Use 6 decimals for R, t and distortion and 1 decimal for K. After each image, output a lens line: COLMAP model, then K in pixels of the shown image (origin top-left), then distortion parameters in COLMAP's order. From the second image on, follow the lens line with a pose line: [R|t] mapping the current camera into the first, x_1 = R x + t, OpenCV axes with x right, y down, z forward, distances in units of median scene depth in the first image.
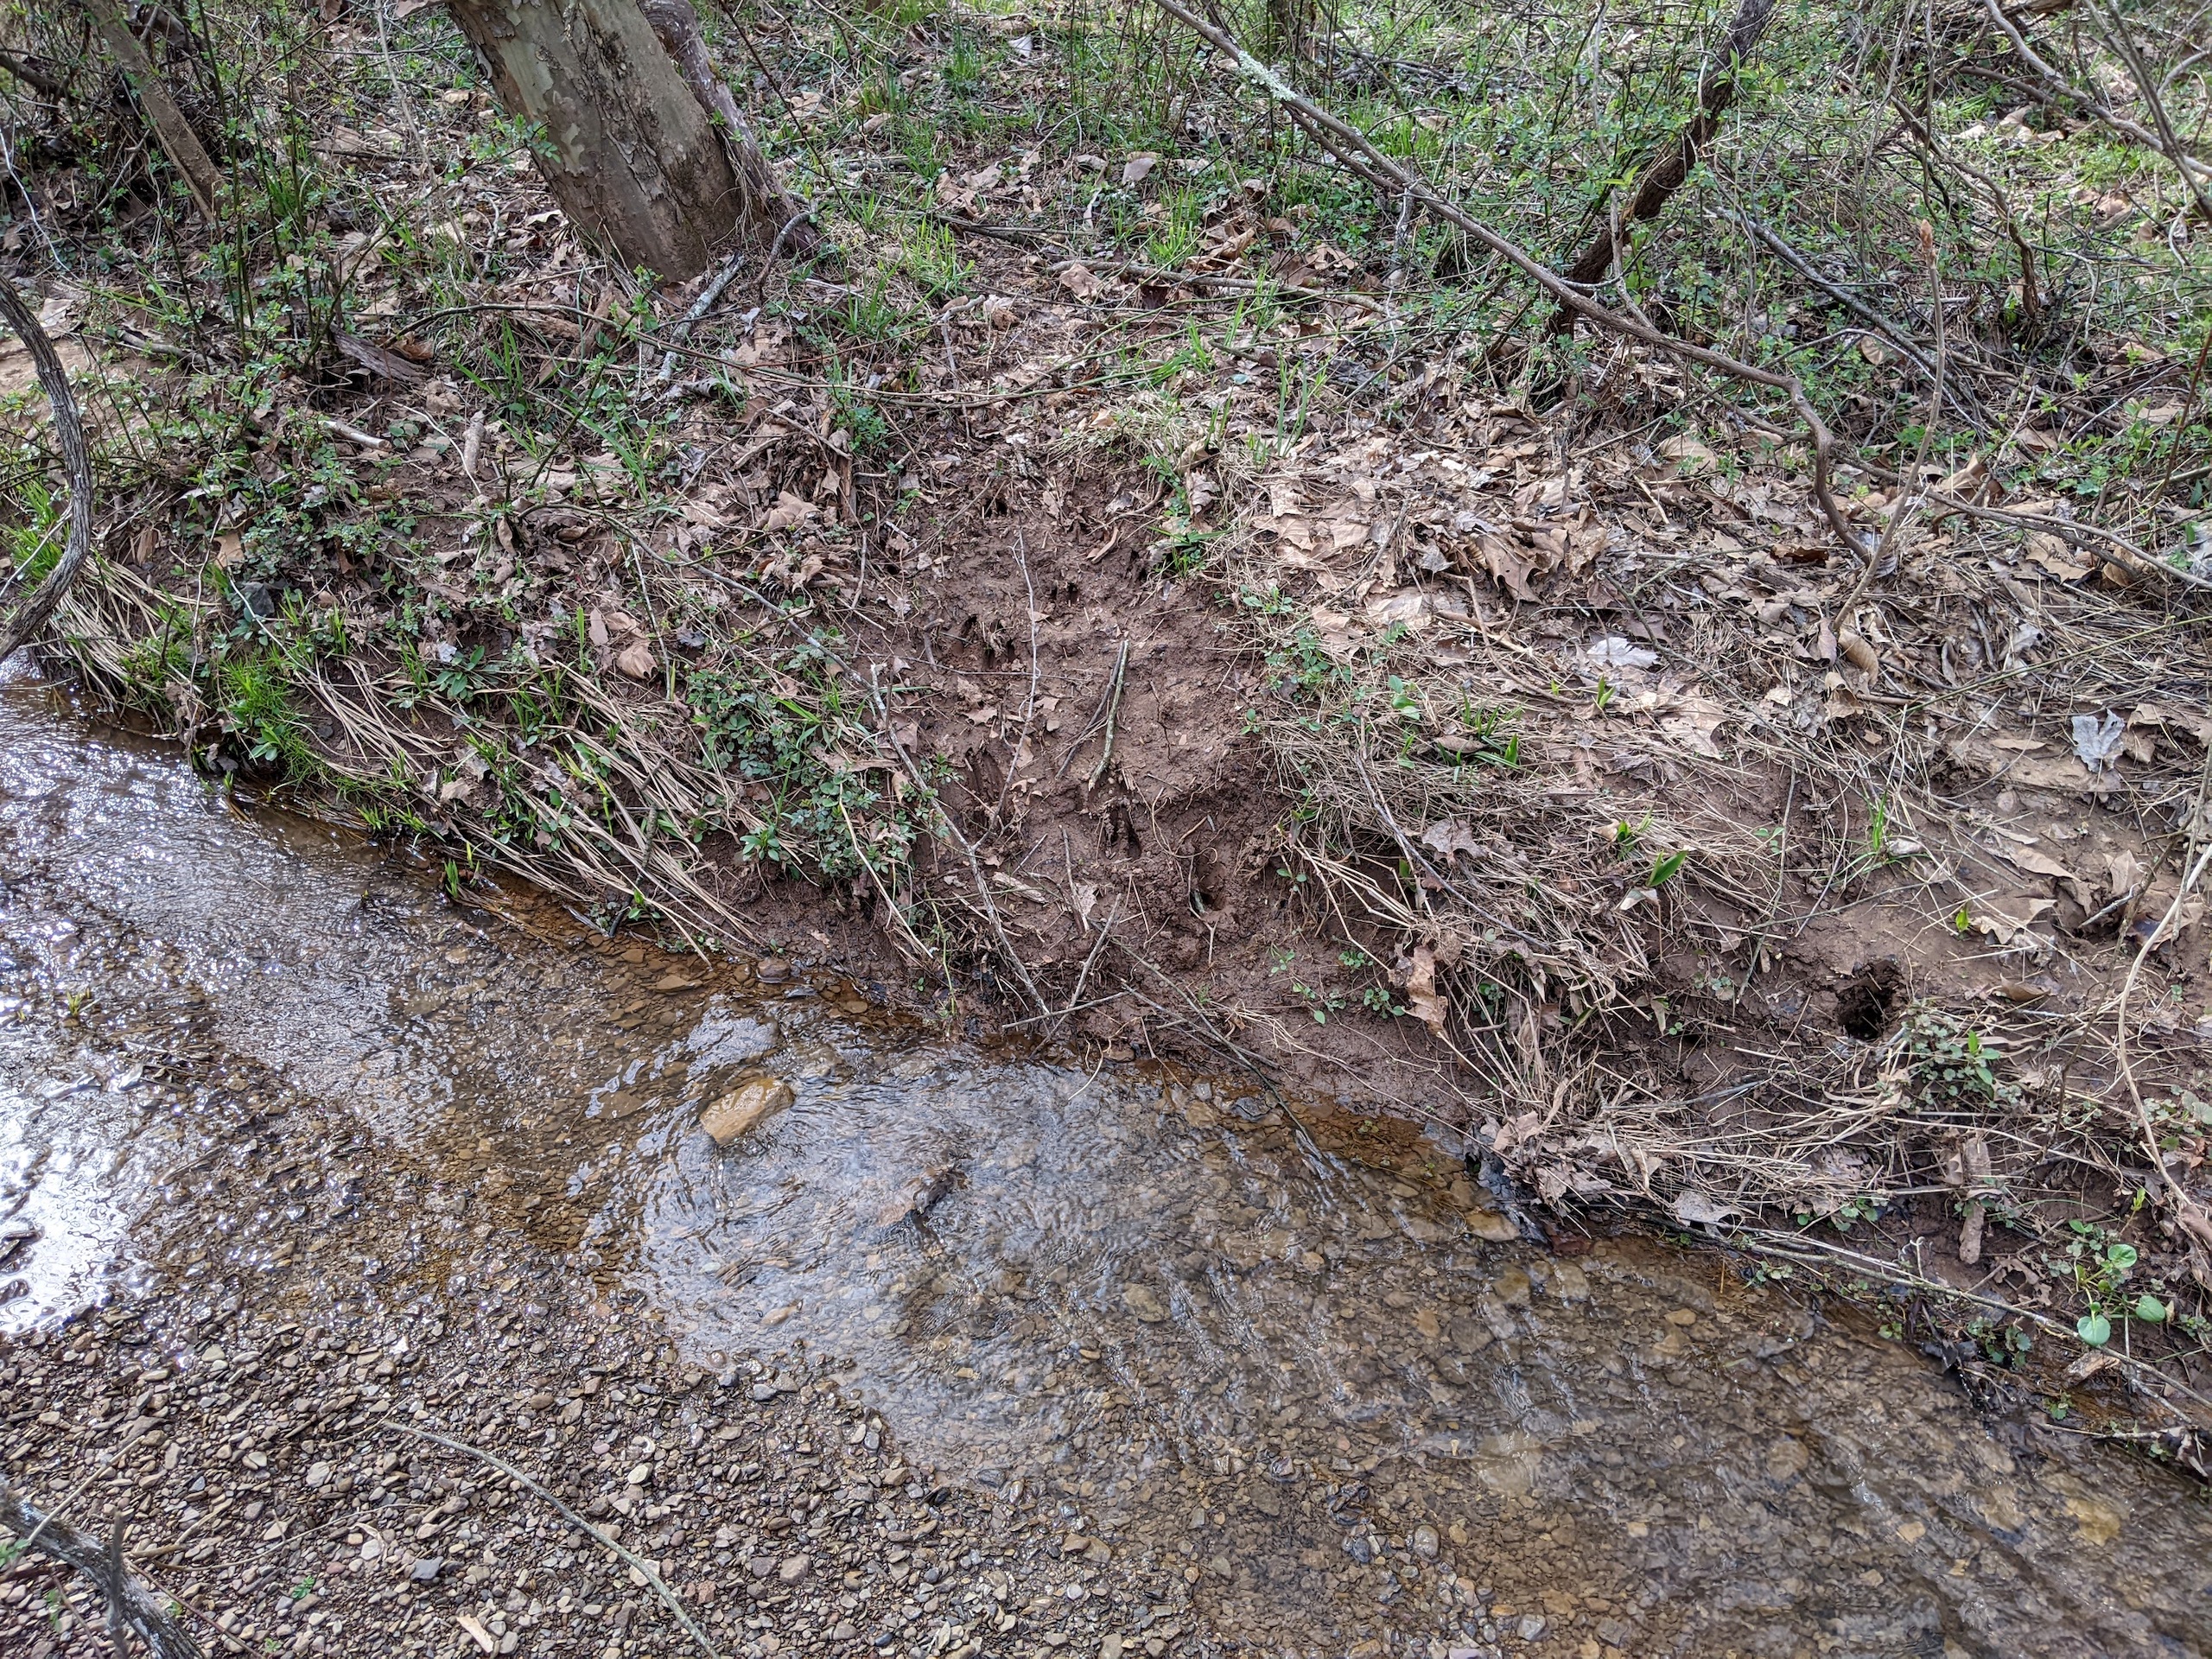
lens RADIAL K [[1773.1, 0, 1111.3], [0, 1773.1, 826.5], [0, 0, 1]] dist [0.032135, -0.046538]
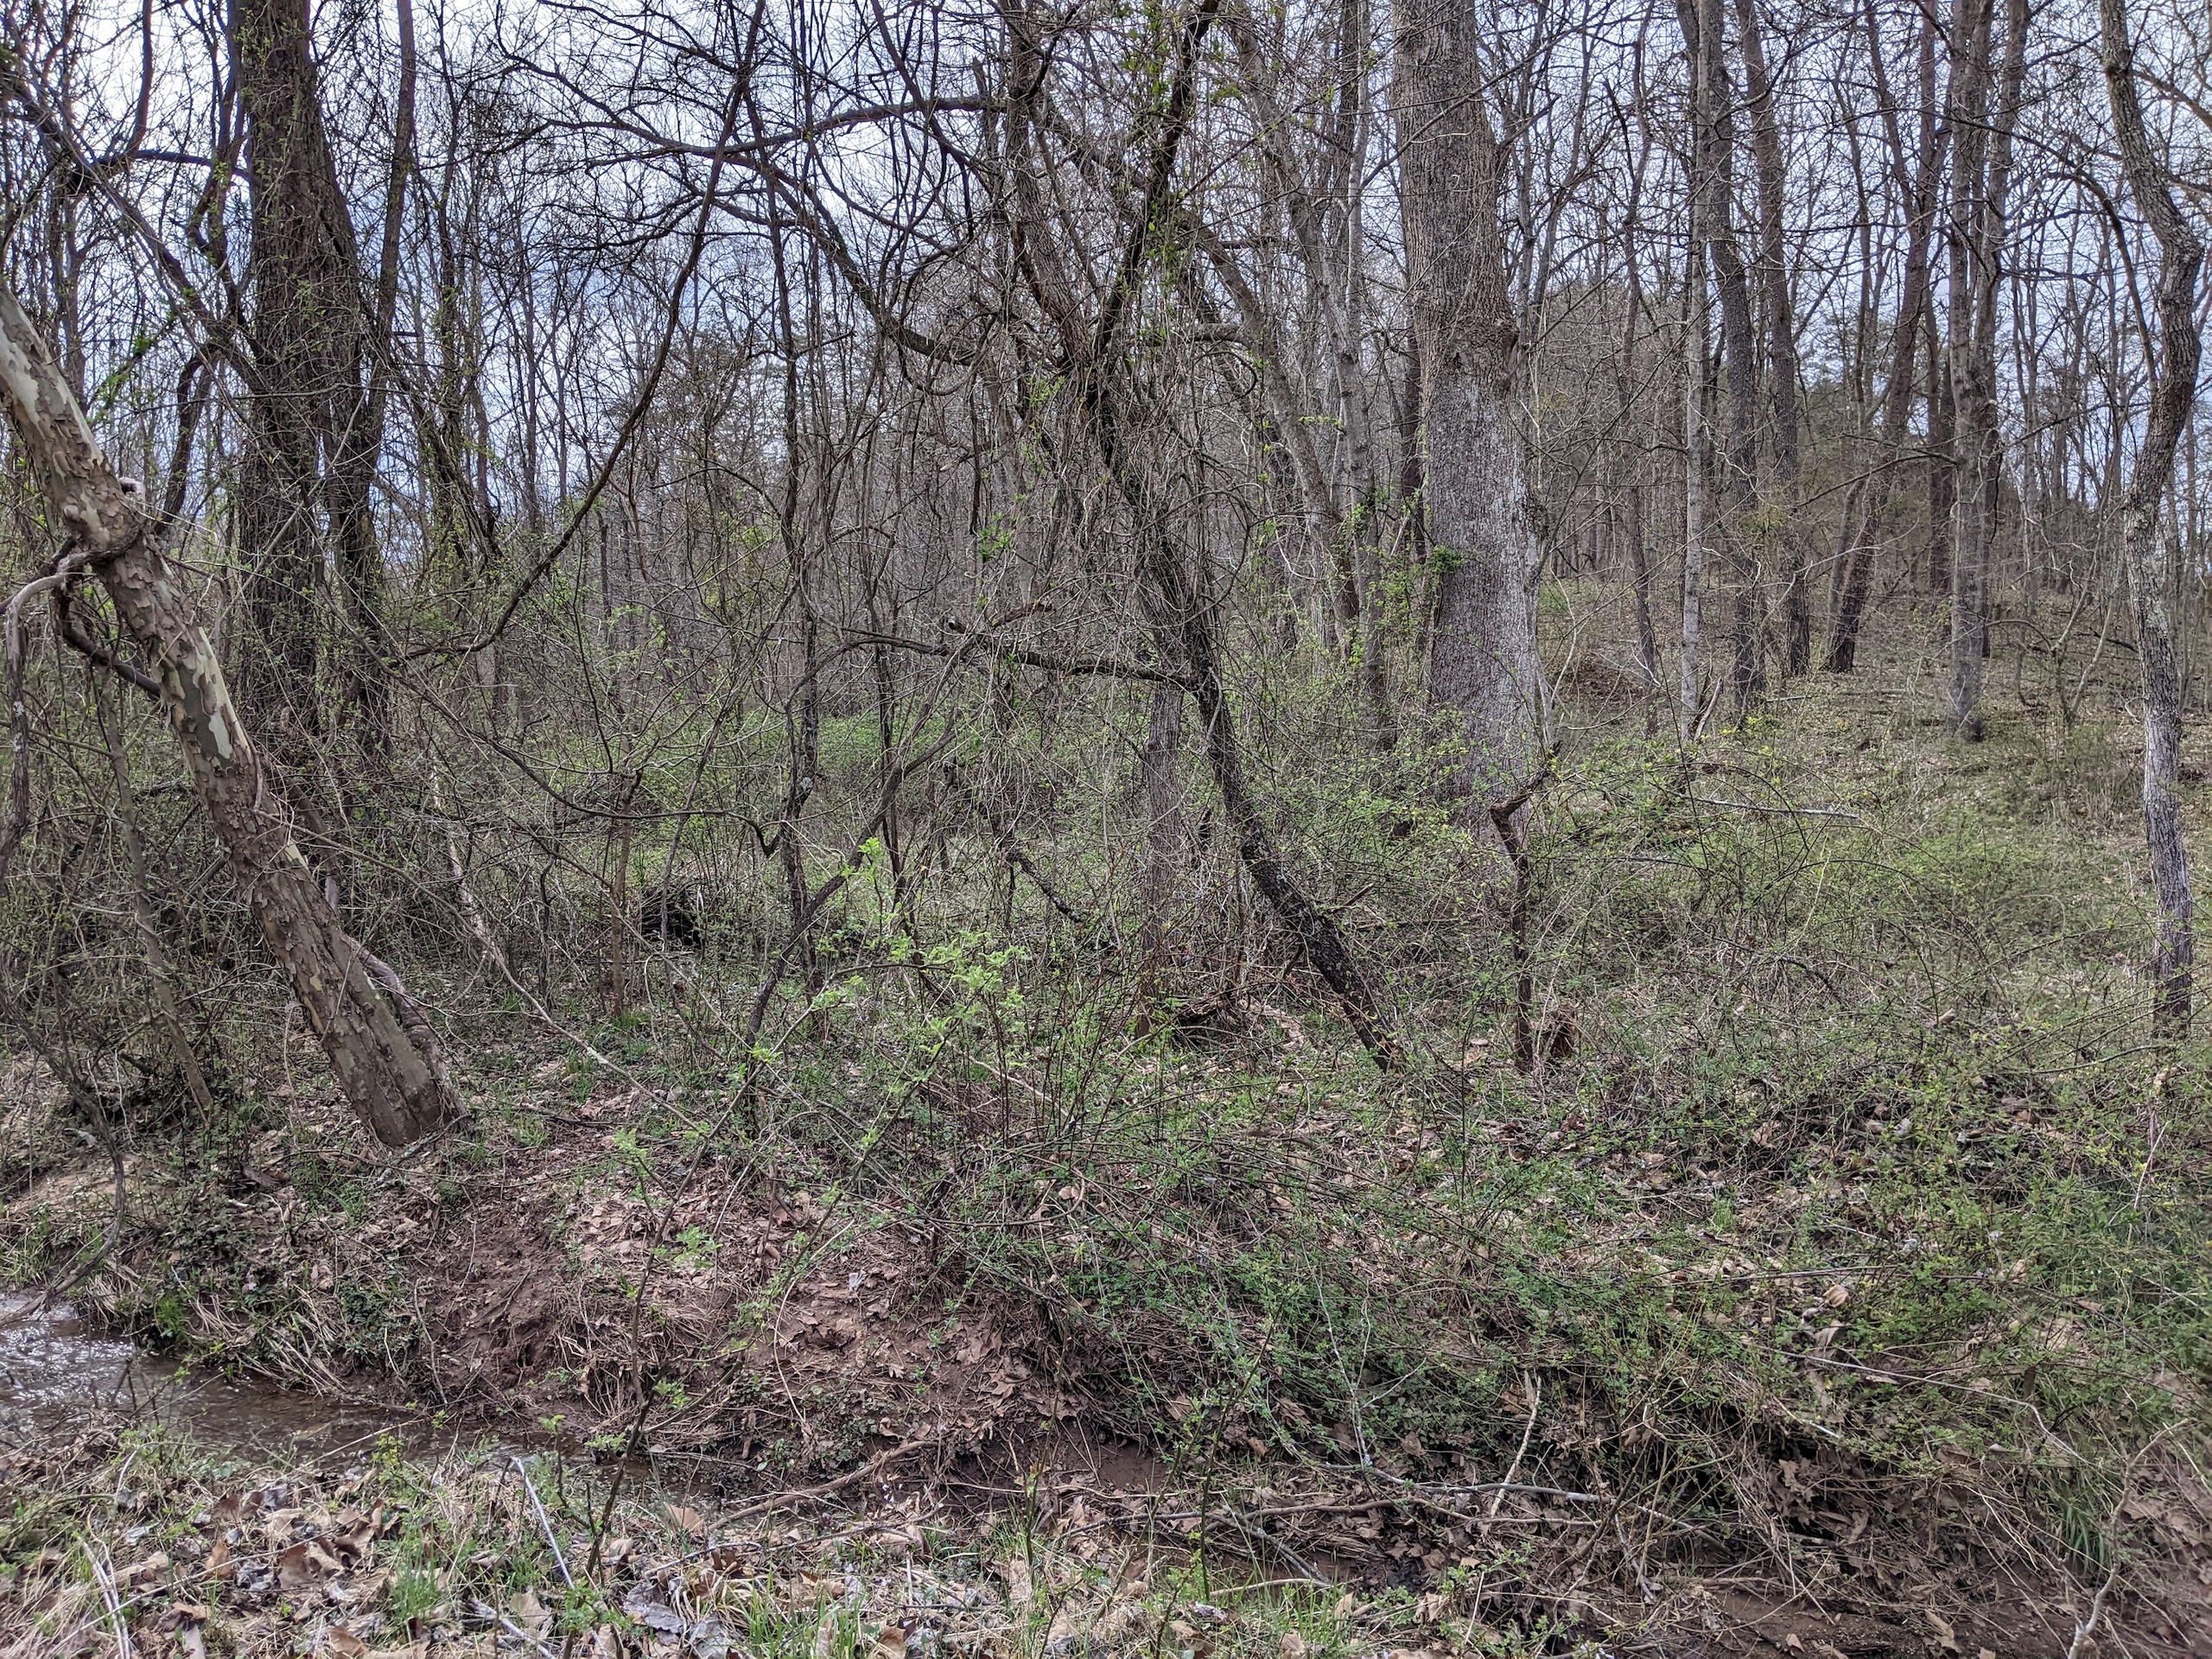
lens RADIAL K [[1773.1, 0, 1104.0], [0, 1773.1, 831.7], [0, 0, 1]] dist [0.032135, -0.046538]
pose [[0.999547, -0.025896, -0.015316, 0.820405], [0.014918, 0.868684, -0.495142, 0.572607], [0.026126, 0.494689, 0.868677, -1.347788]]
